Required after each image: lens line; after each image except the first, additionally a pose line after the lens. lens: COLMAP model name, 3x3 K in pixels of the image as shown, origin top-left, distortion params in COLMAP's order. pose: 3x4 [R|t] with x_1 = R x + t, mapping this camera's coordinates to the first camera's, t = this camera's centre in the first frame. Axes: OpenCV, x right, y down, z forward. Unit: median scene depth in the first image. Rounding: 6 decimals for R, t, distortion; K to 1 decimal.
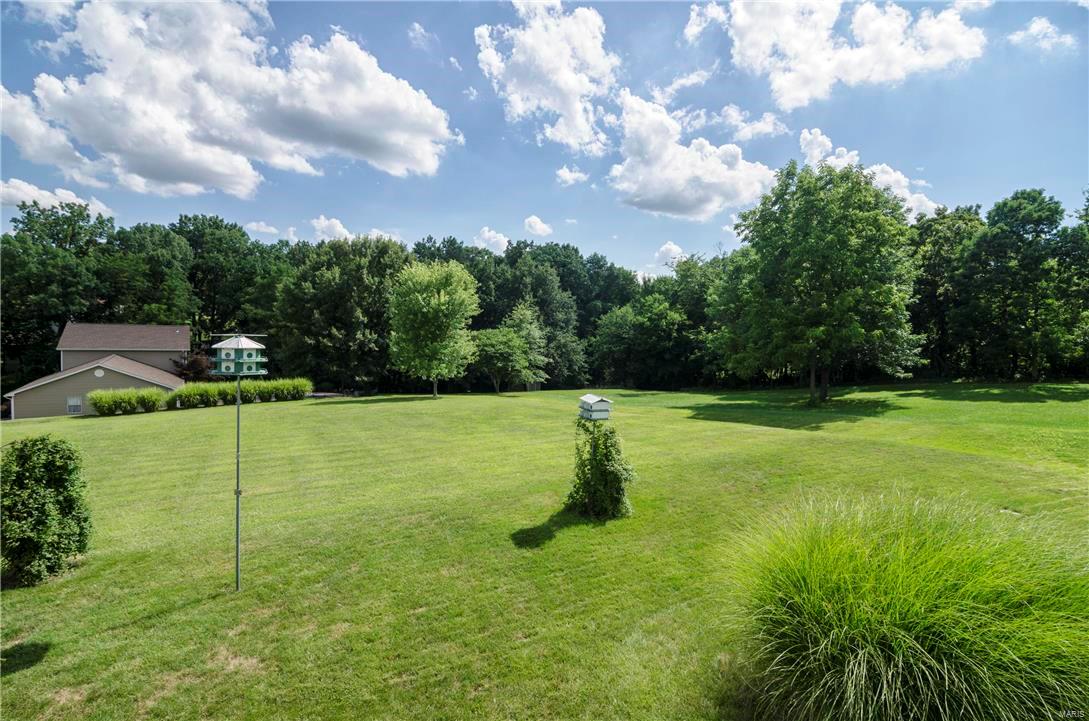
lens RADIAL K [[520.6, 0, 544.5], [0, 520.6, 360.5], [0, 0, 1]] dist [-0.003332, -0.014101]
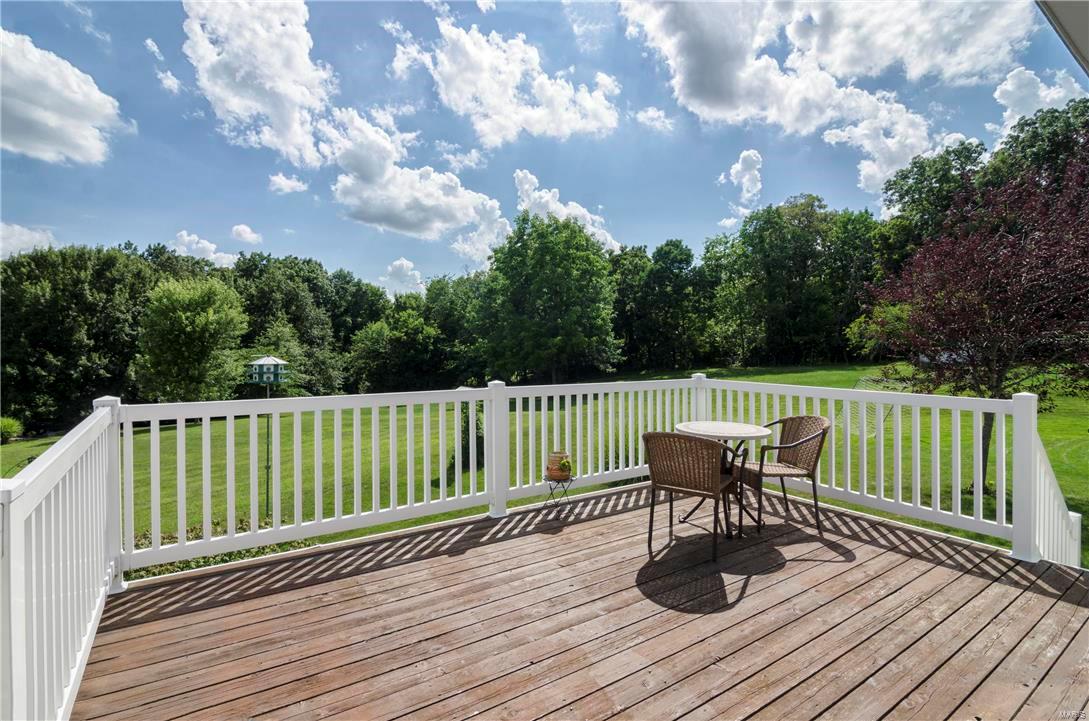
lens RADIAL K [[520.8, 0, 539.9], [0, 520.8, 341.4], [0, 0, 1]] dist [-0.001315, -0.000180]
pose [[0.881335, -0.031407, 0.471447, -0.096146], [0.061003, 0.997001, -0.047622, 0.005901], [-0.468537, 0.070731, 0.880608, -0.103693]]
